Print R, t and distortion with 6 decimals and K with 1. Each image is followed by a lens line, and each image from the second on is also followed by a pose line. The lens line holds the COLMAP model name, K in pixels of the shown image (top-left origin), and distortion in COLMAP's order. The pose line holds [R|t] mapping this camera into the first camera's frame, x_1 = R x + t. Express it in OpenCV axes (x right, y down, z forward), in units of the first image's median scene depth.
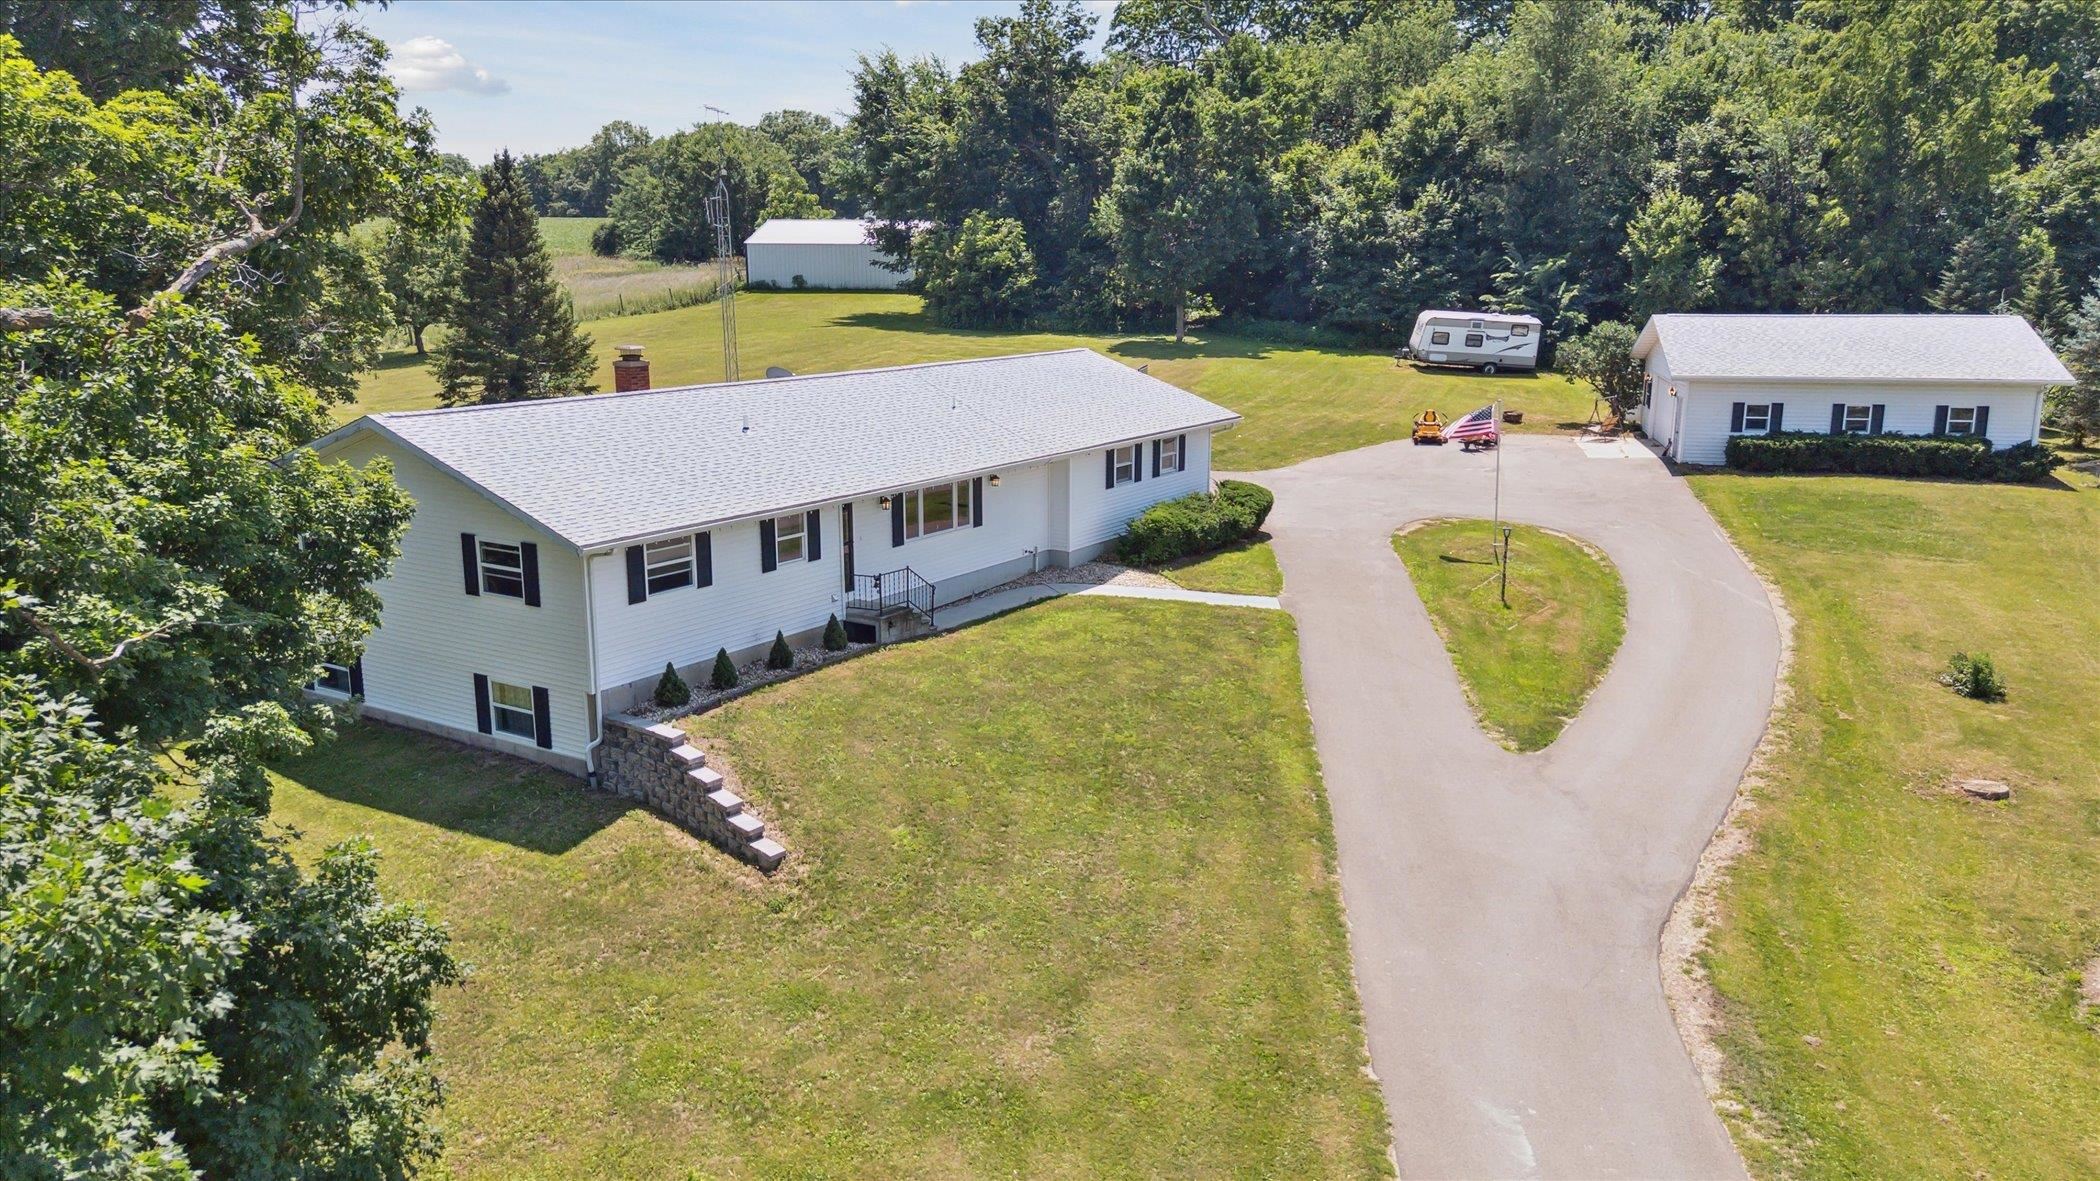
lens RADIAL K [[1620.4, 0, 1050.0], [0, 1620.4, 590.5], [0, 0, 1]] dist [0.077656, -0.092191]
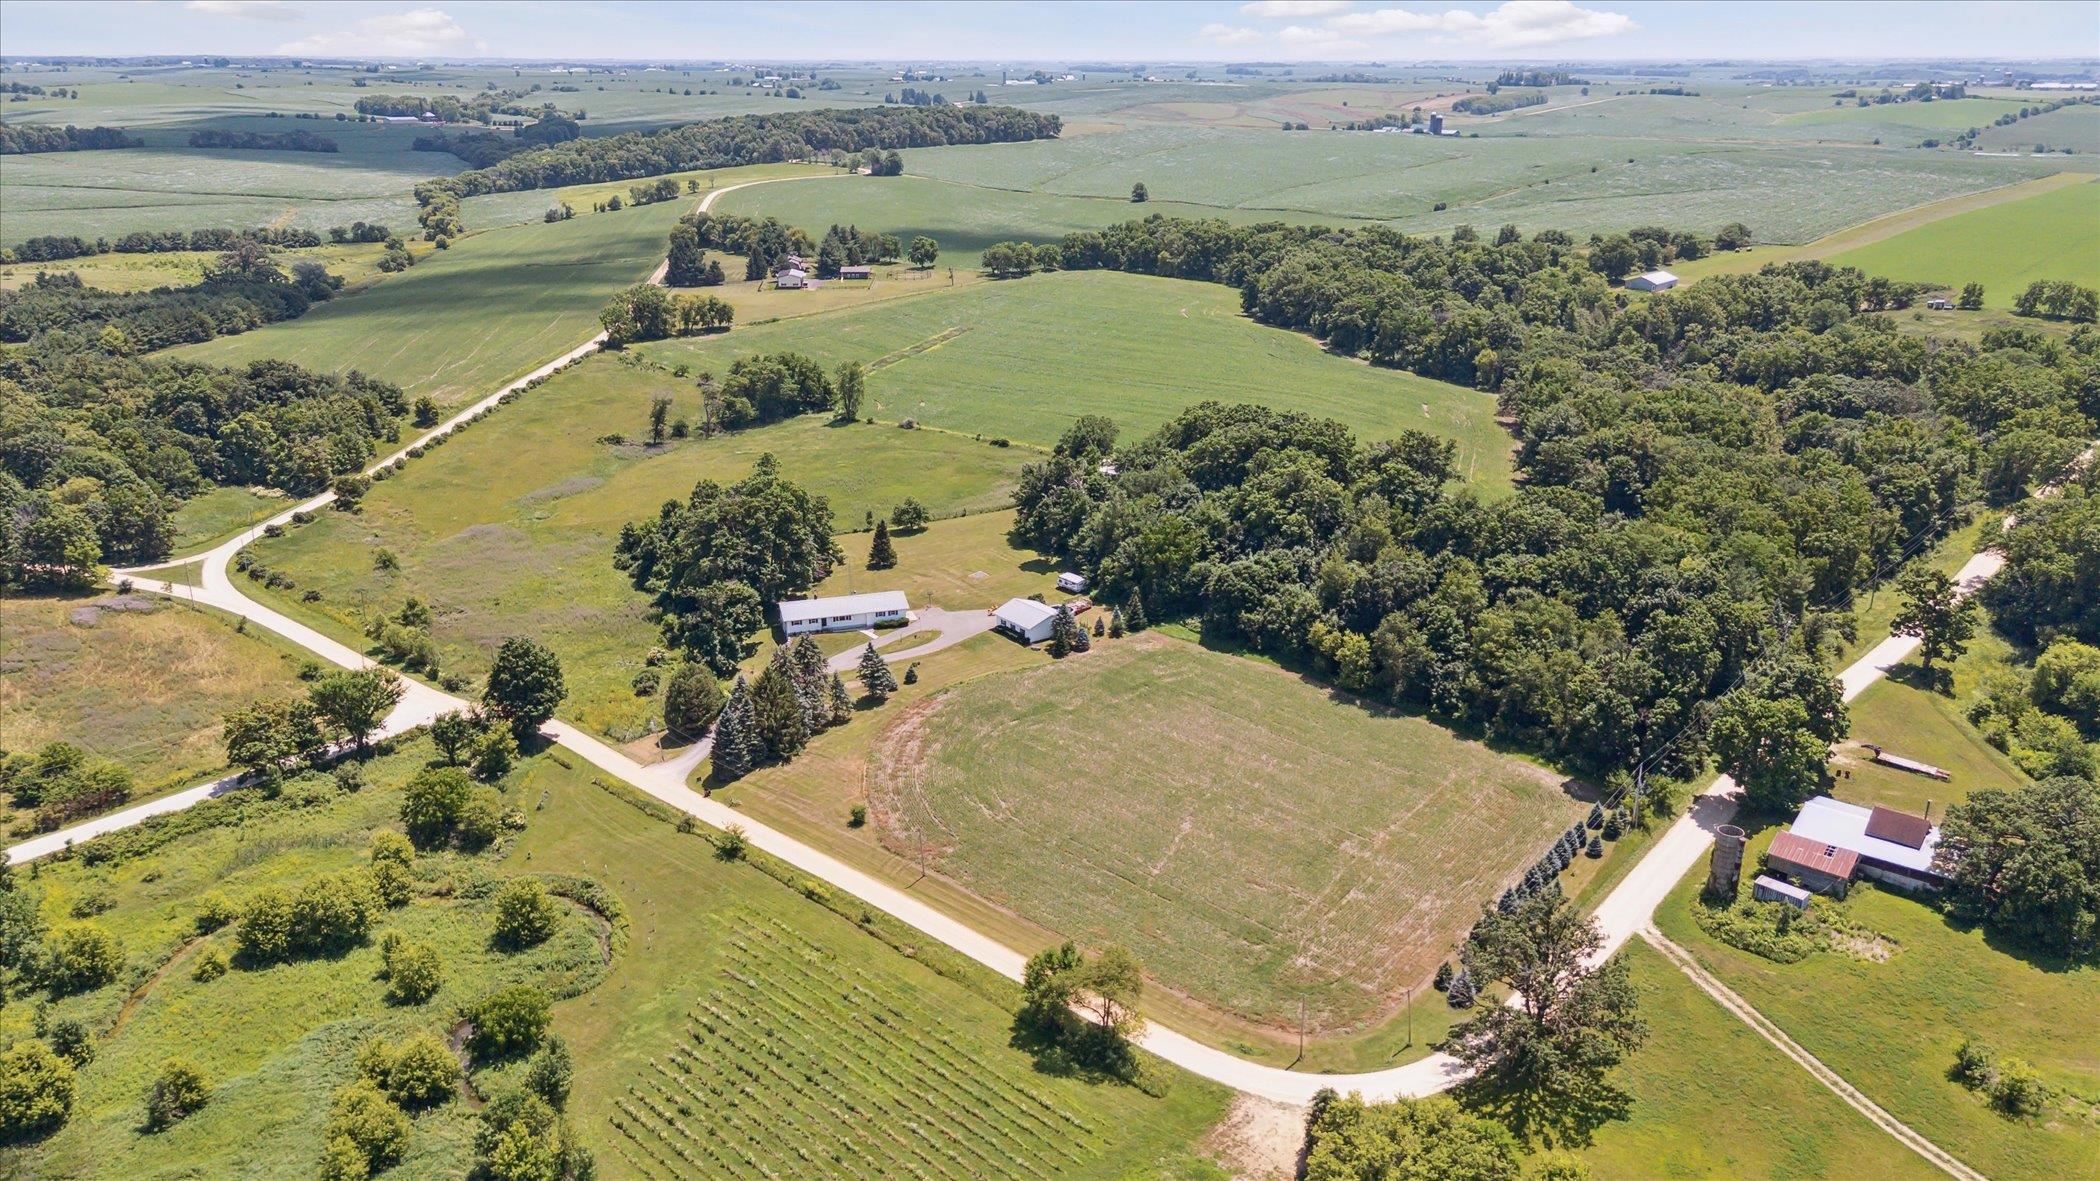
lens RADIAL K [[1620.4, 0, 1050.0], [0, 1620.4, 590.5], [0, 0, 1]] dist [0.077656, -0.092191]
pose [[0.758830, 0.210373, -0.616376, 2.746245], [-0.136945, 0.976776, 0.164786, -0.802773], [0.636728, -0.040635, 0.770017, -2.245467]]
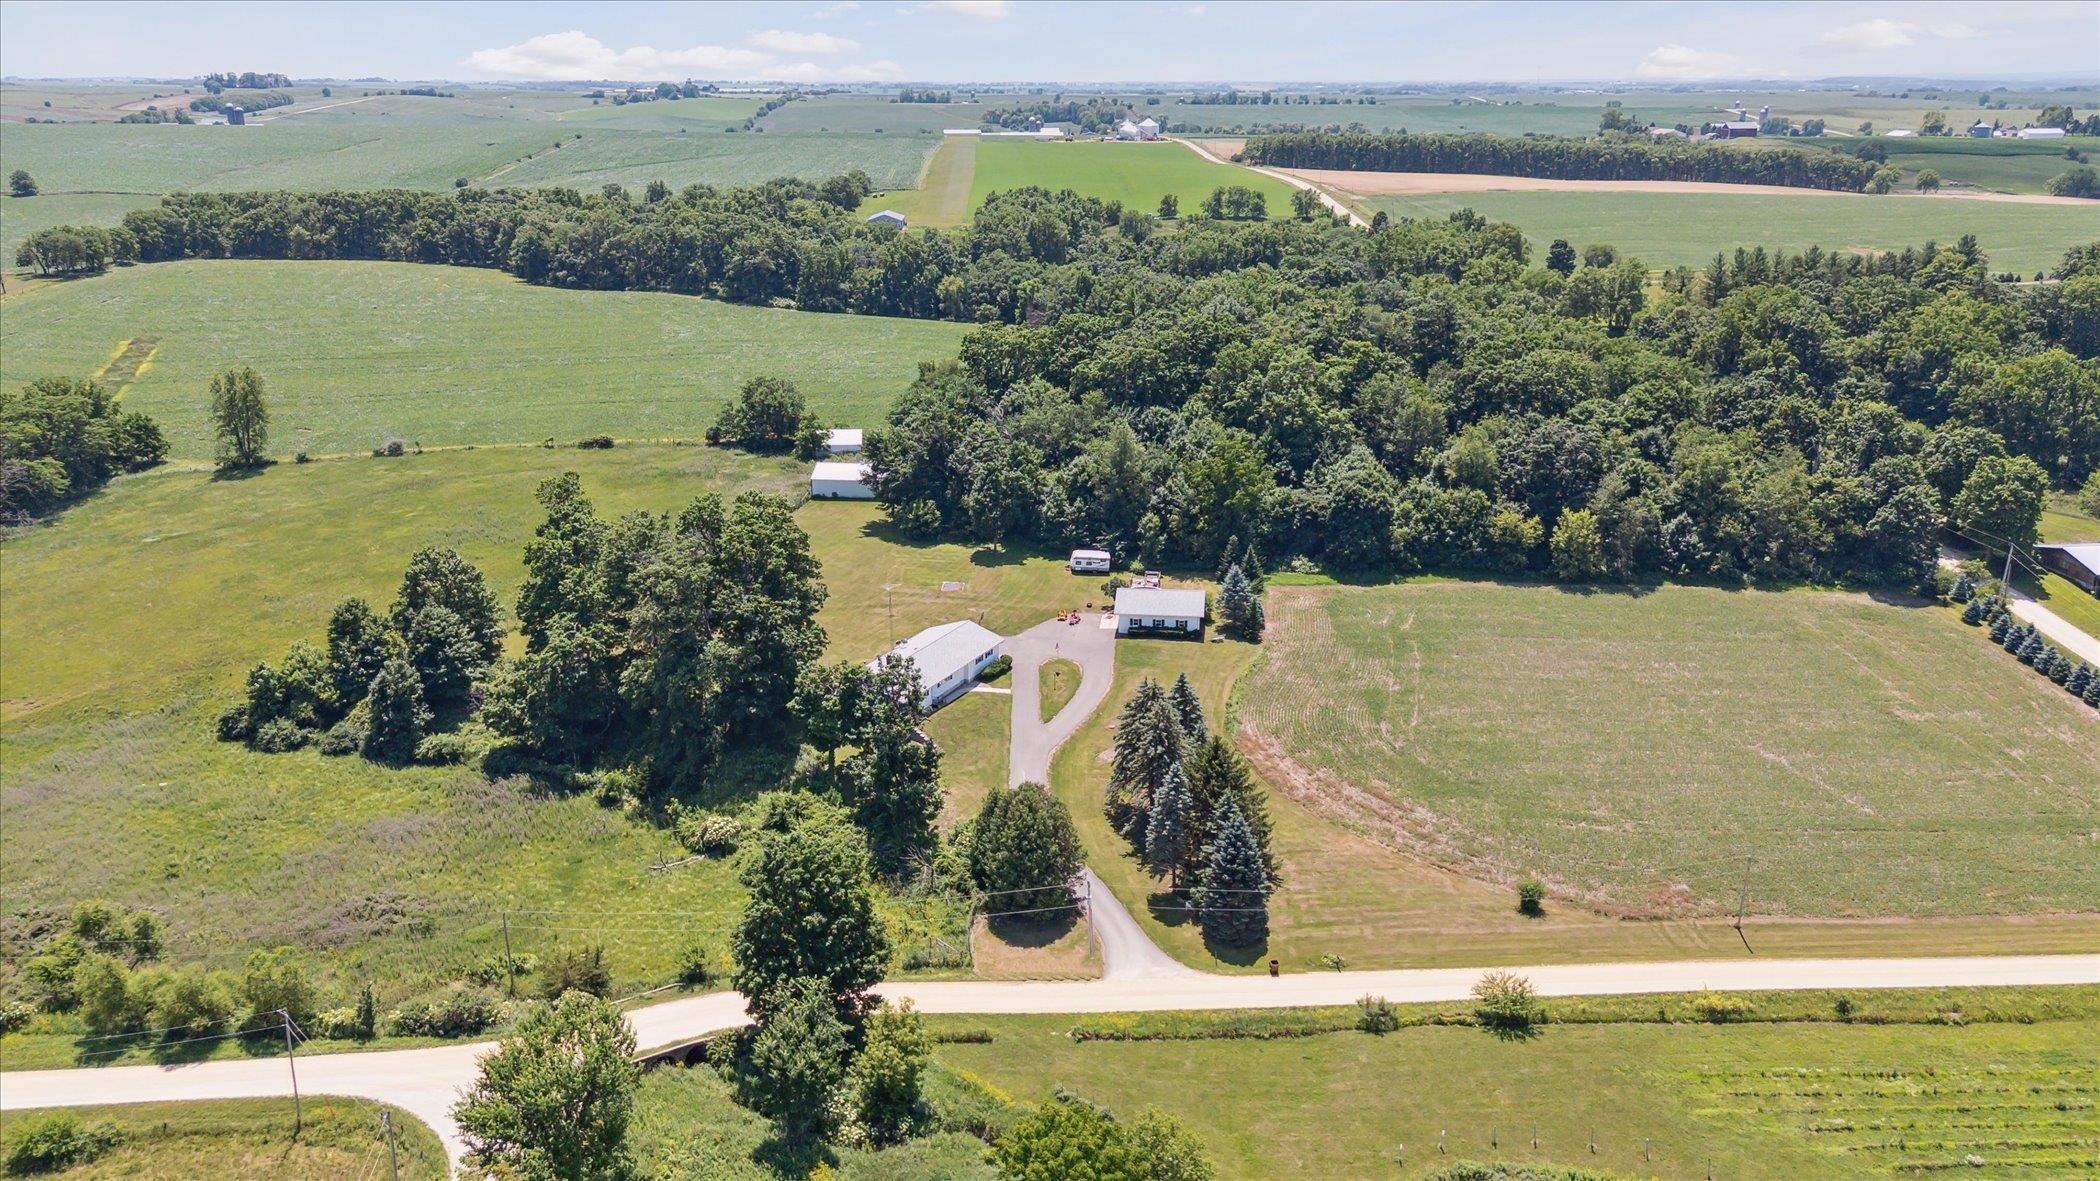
lens RADIAL K [[1620.4, 0, 1050.0], [0, 1620.4, 590.5], [0, 0, 1]] dist [0.077656, -0.092191]
pose [[0.994762, -0.028570, 0.098144, -0.109680], [0.019052, 0.995142, 0.096585, -0.384593], [-0.100427, -0.094209, 0.990474, -1.951080]]
